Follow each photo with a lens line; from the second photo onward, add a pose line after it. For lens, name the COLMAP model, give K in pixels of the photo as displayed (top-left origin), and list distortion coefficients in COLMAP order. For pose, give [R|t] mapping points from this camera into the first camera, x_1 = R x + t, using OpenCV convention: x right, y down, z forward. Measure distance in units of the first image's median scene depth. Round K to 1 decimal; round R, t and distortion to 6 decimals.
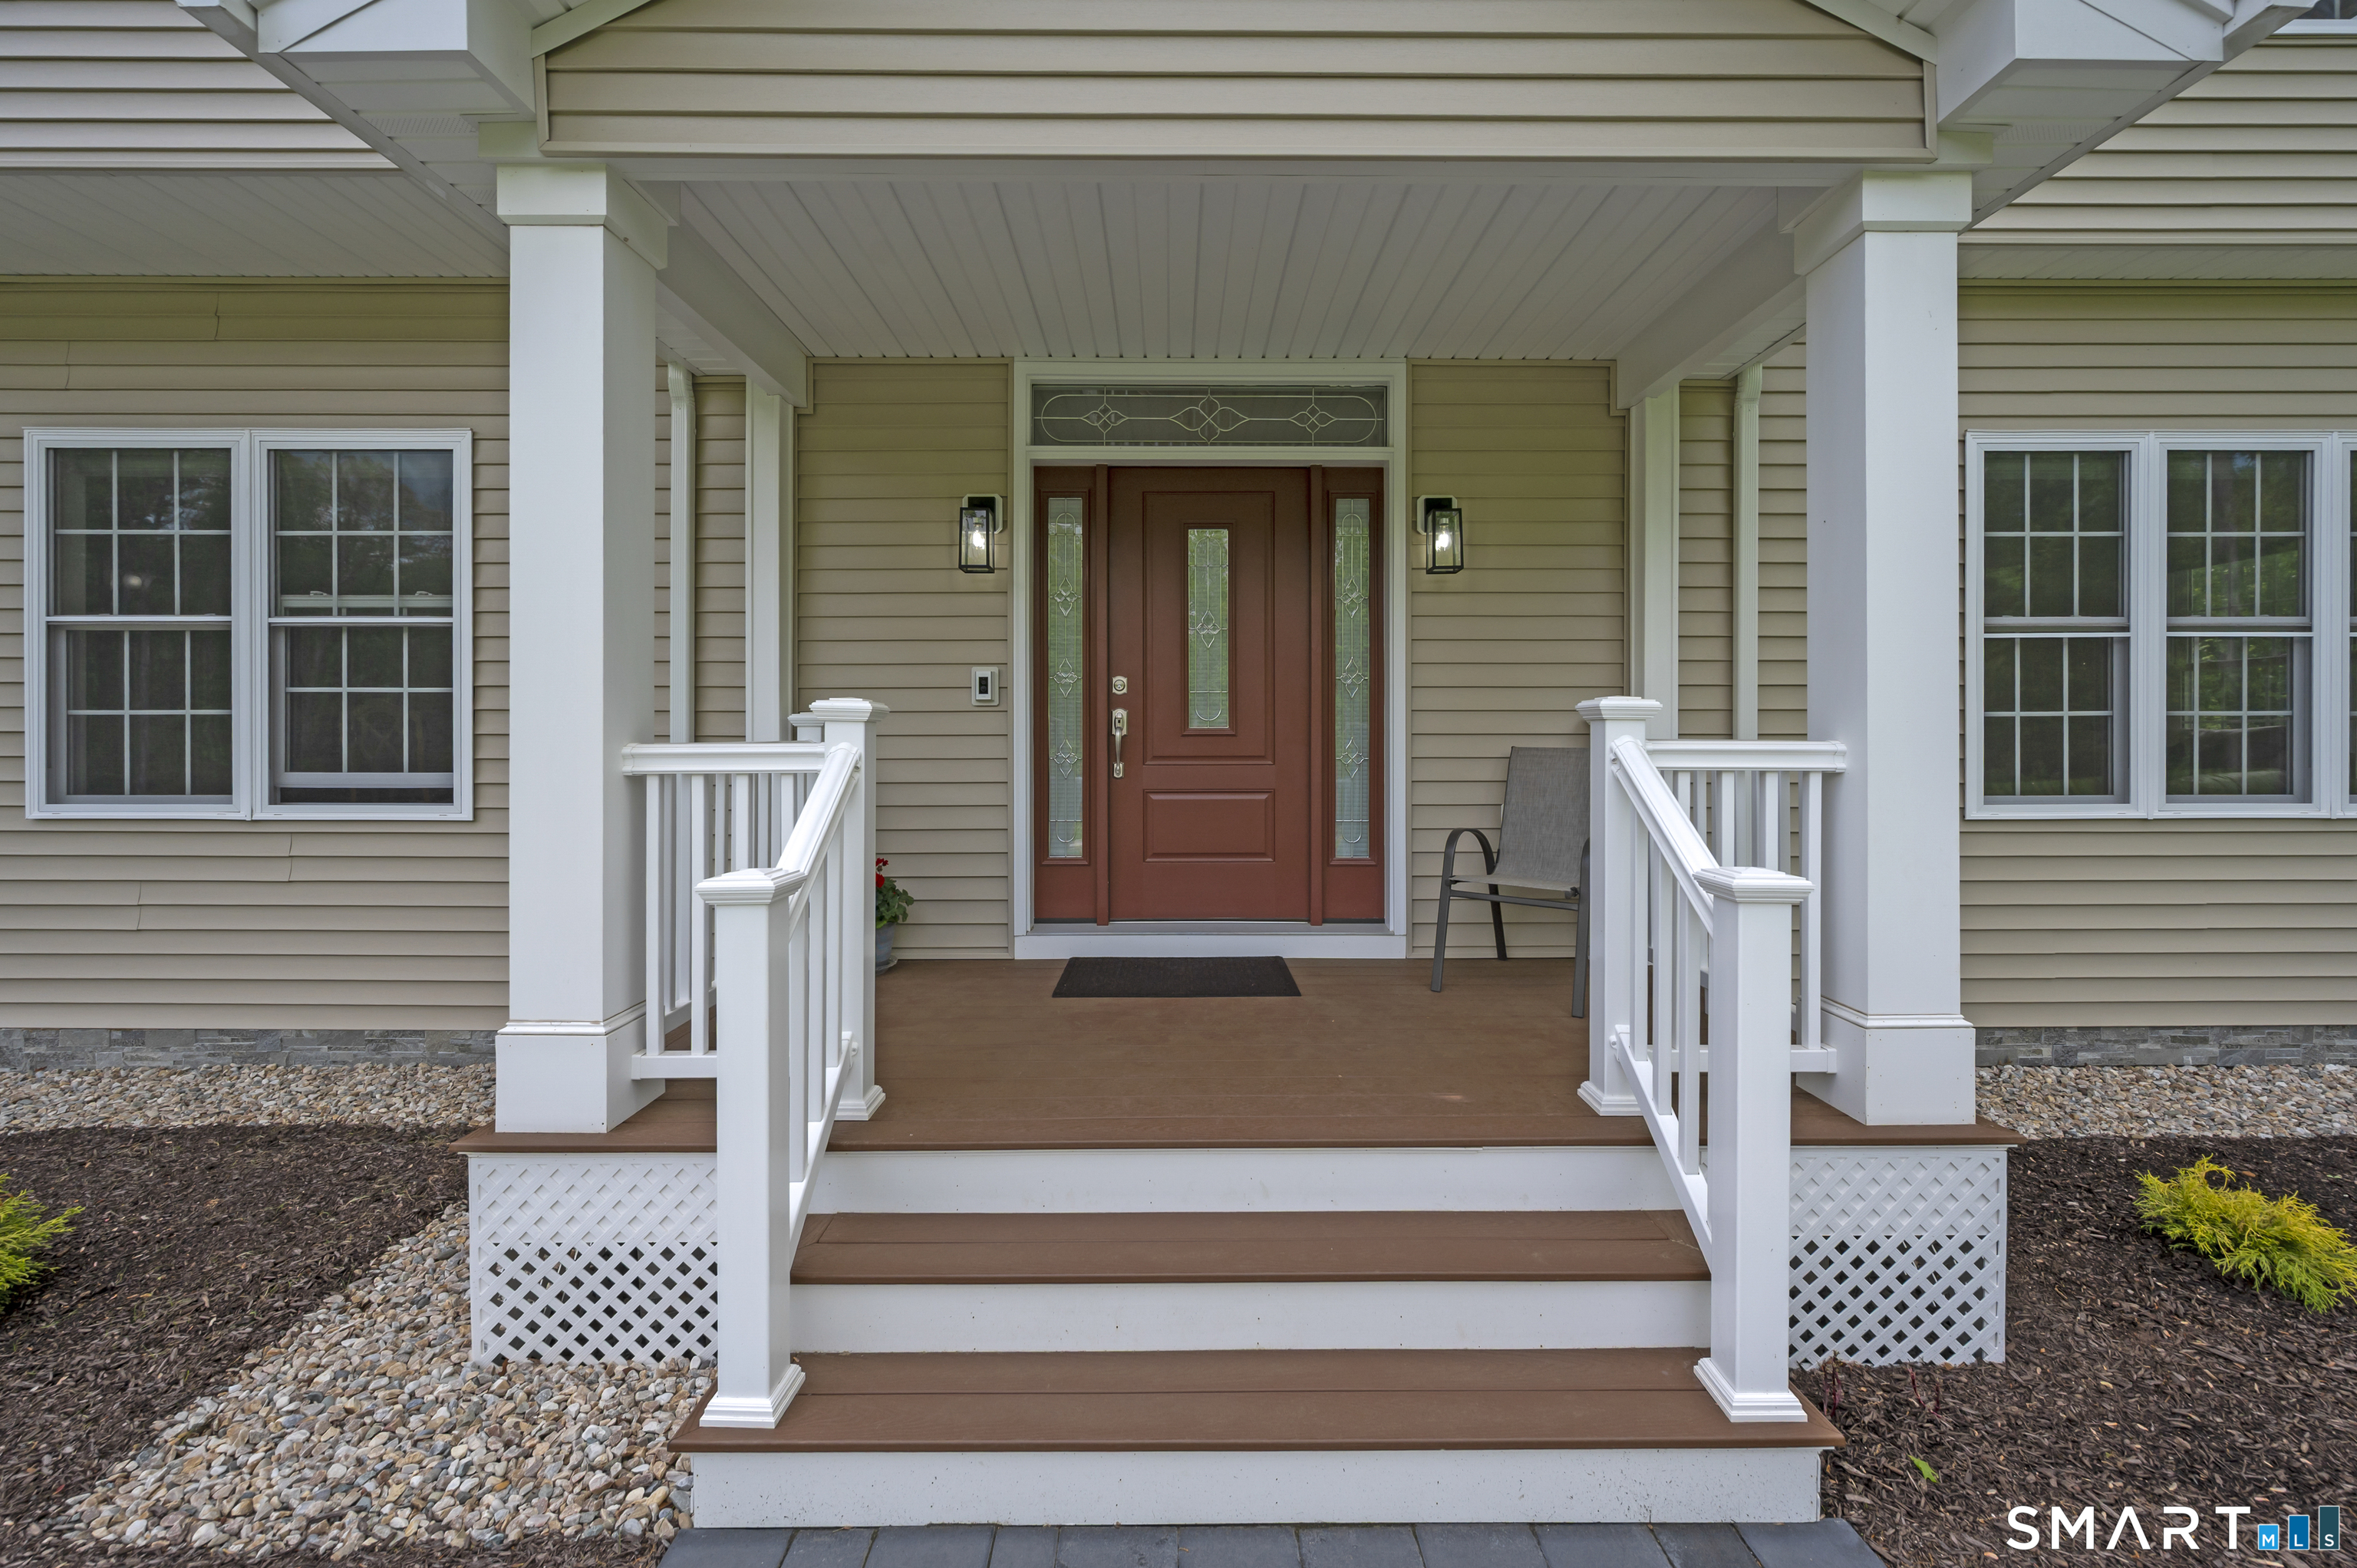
lens RADIAL K [[945.2, 0, 1187.5], [0, 945.2, 785.9], [0, 0, 1]] dist [-0.000644, 0.000017]
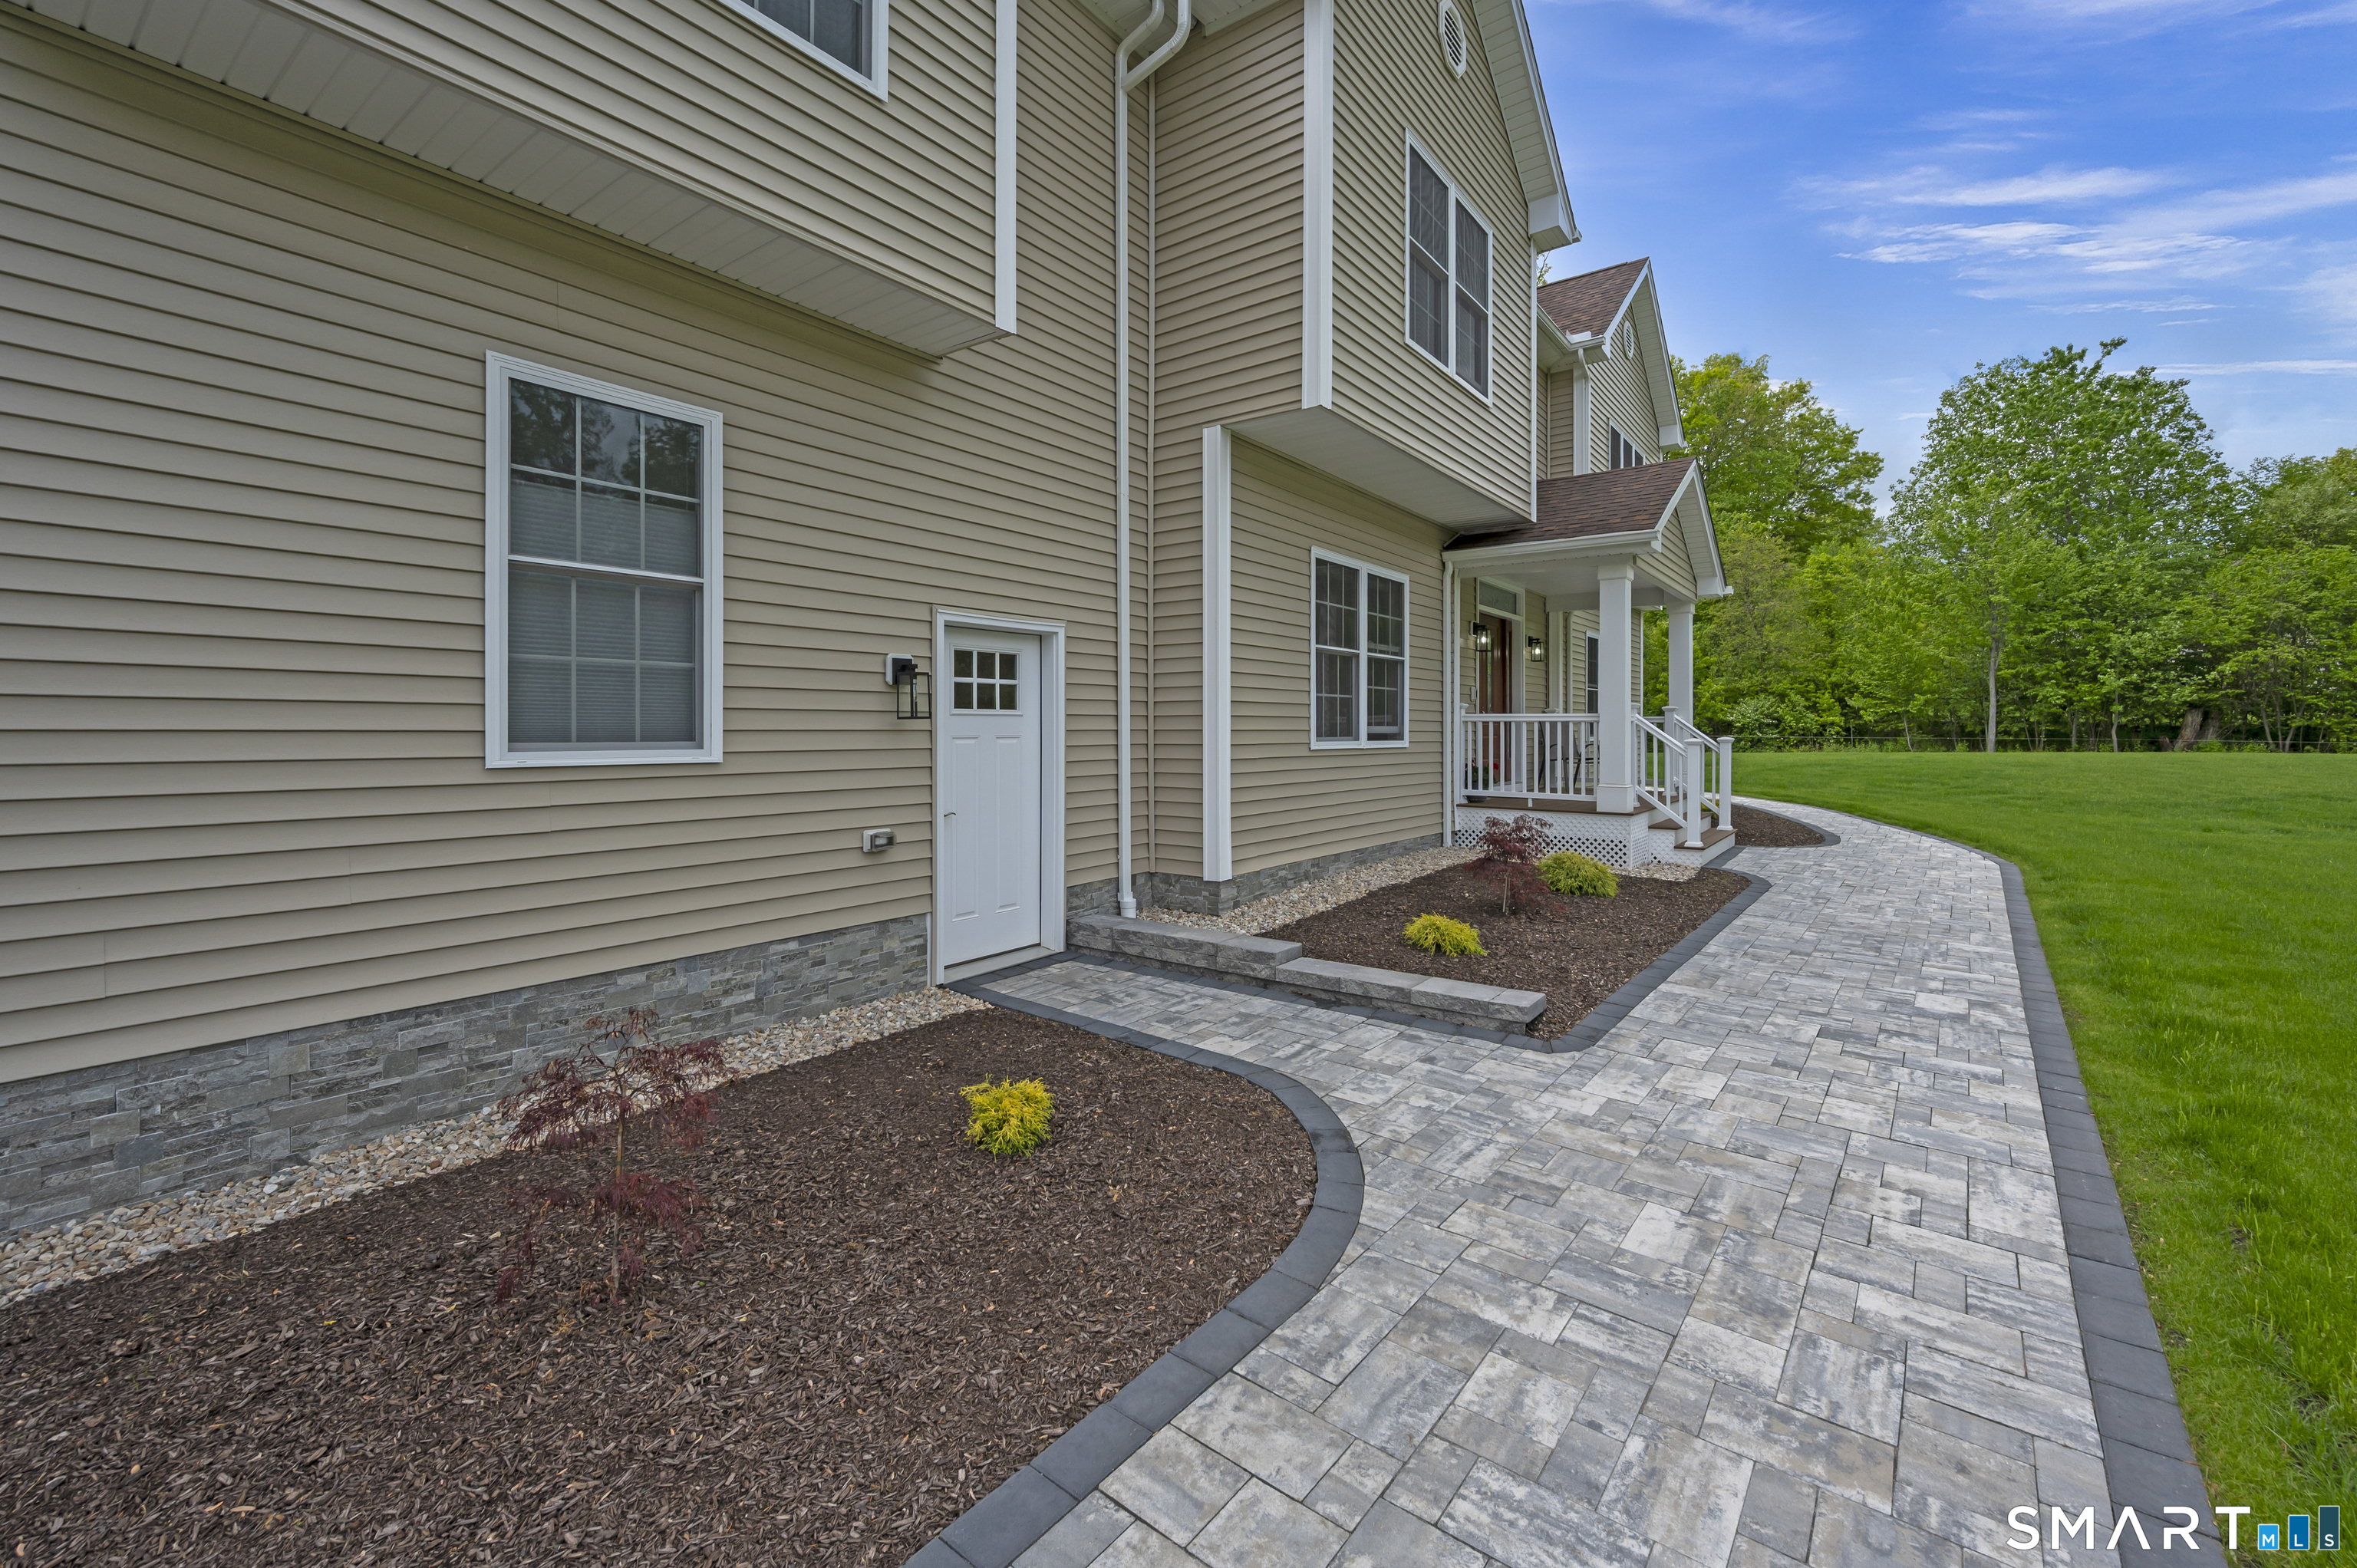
lens RADIAL K [[945.2, 0, 1187.5], [0, 945.2, 785.9], [0, 0, 1]] dist [-0.000644, 0.000017]
pose [[0.609975, -0.044620, 0.791164, -1.510688], [-0.005490, 0.998152, 0.060526, -0.002859], [-0.792402, -0.041263, 0.608602, 0.005054]]
